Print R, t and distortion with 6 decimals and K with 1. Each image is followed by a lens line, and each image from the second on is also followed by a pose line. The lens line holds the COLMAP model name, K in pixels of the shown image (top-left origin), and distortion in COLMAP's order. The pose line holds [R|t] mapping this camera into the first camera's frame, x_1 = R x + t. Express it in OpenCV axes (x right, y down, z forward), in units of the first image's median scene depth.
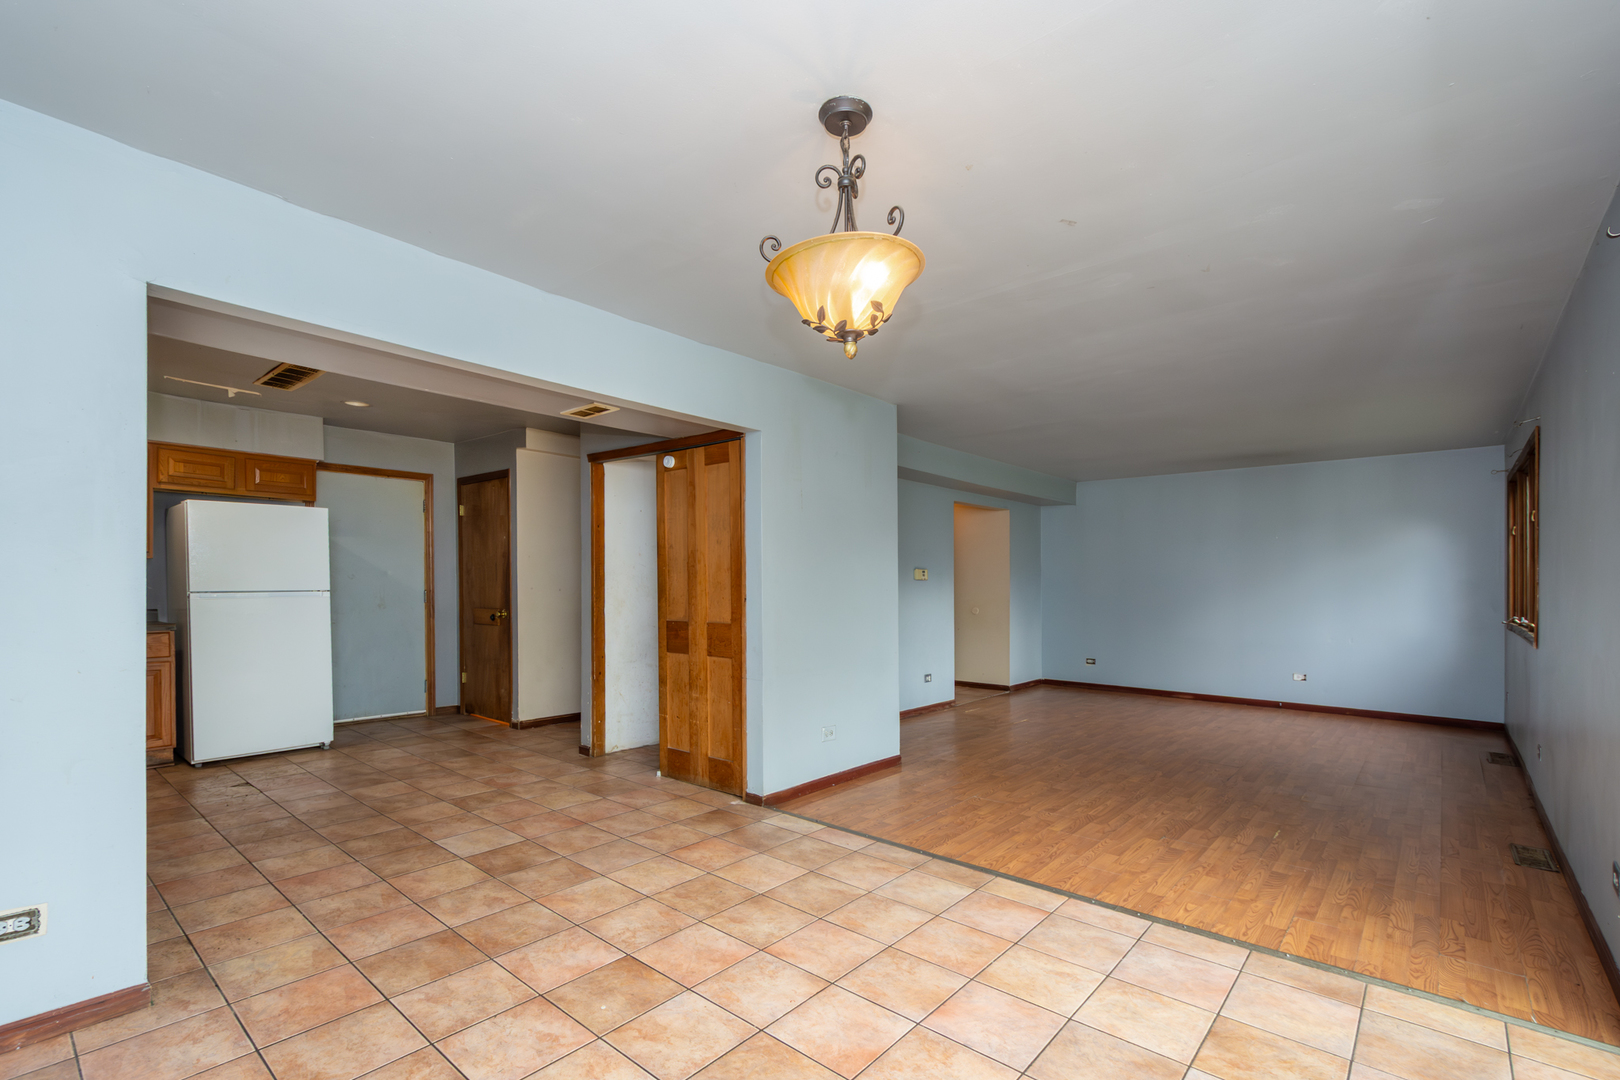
lens RADIAL K [[719.4, 0, 808.4], [0, 719.4, 604.9], [0, 0, 1]] dist [-0.000470, -0.000201]
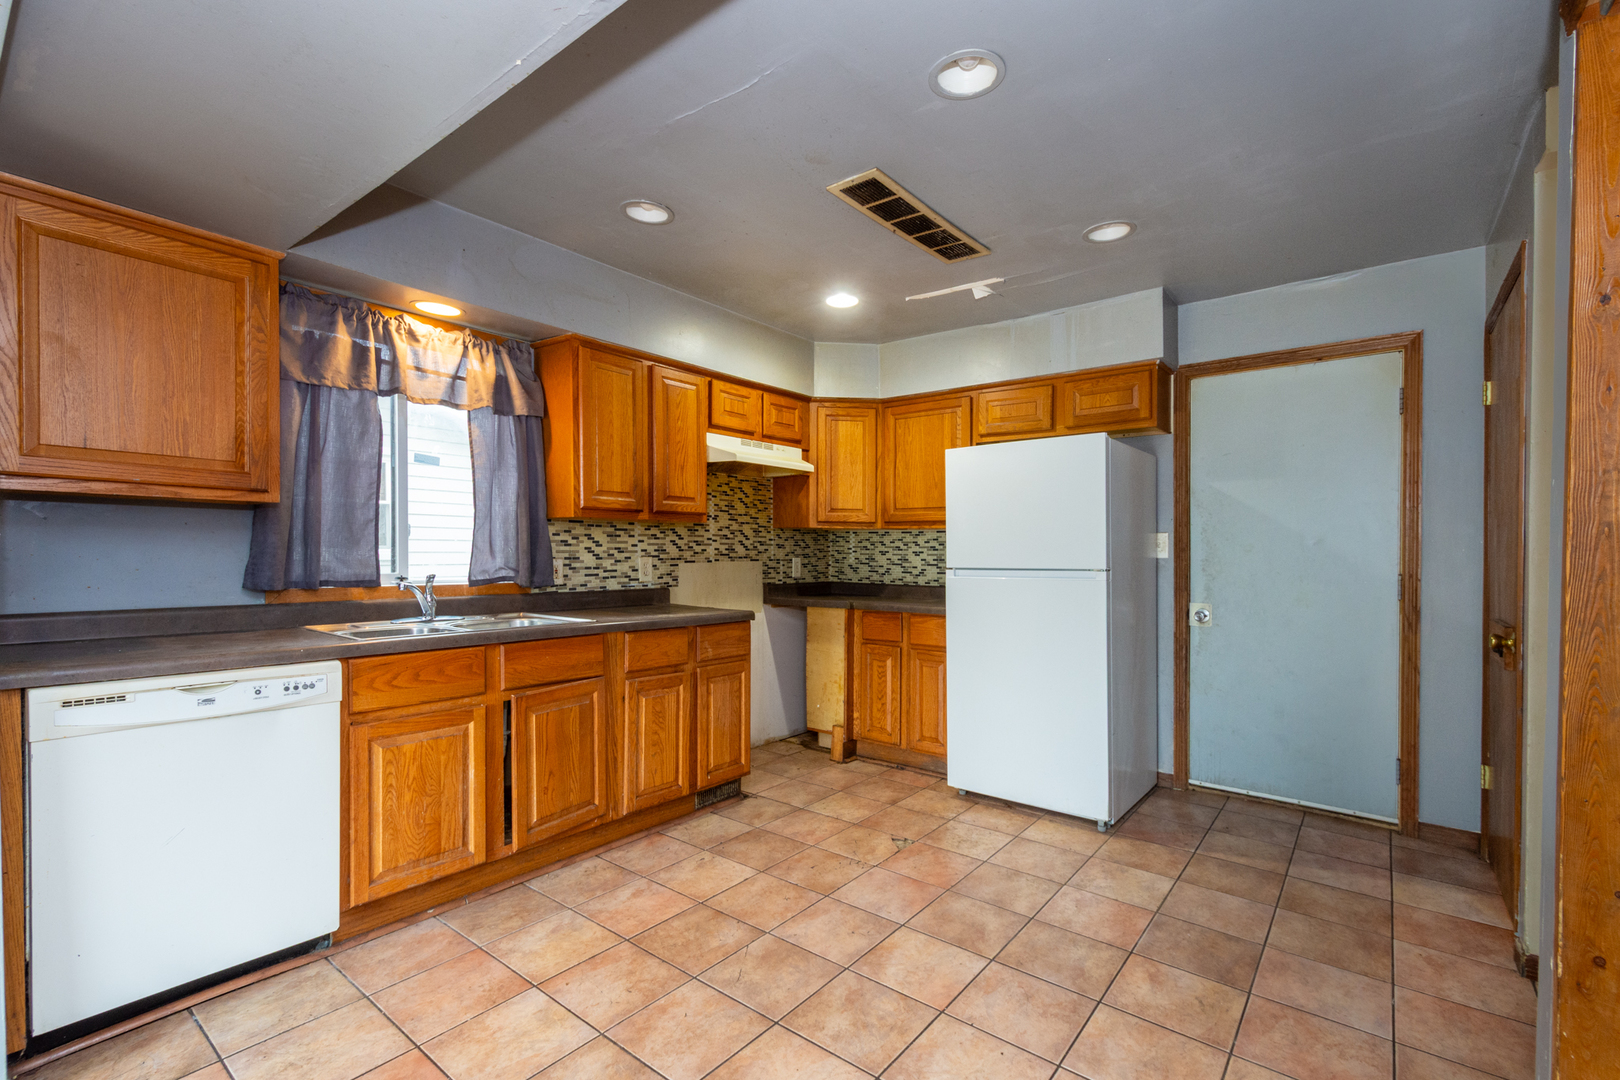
lens RADIAL K [[723.8, 0, 812.6], [0, 723.8, 569.2], [0, 0, 1]] dist [0.002867, -0.000066]
pose [[0.042630, 0.014486, -0.998986, -0.124957], [-0.038306, 0.999183, 0.012854, -0.030749], [0.998356, 0.037719, 0.043150, 1.210997]]
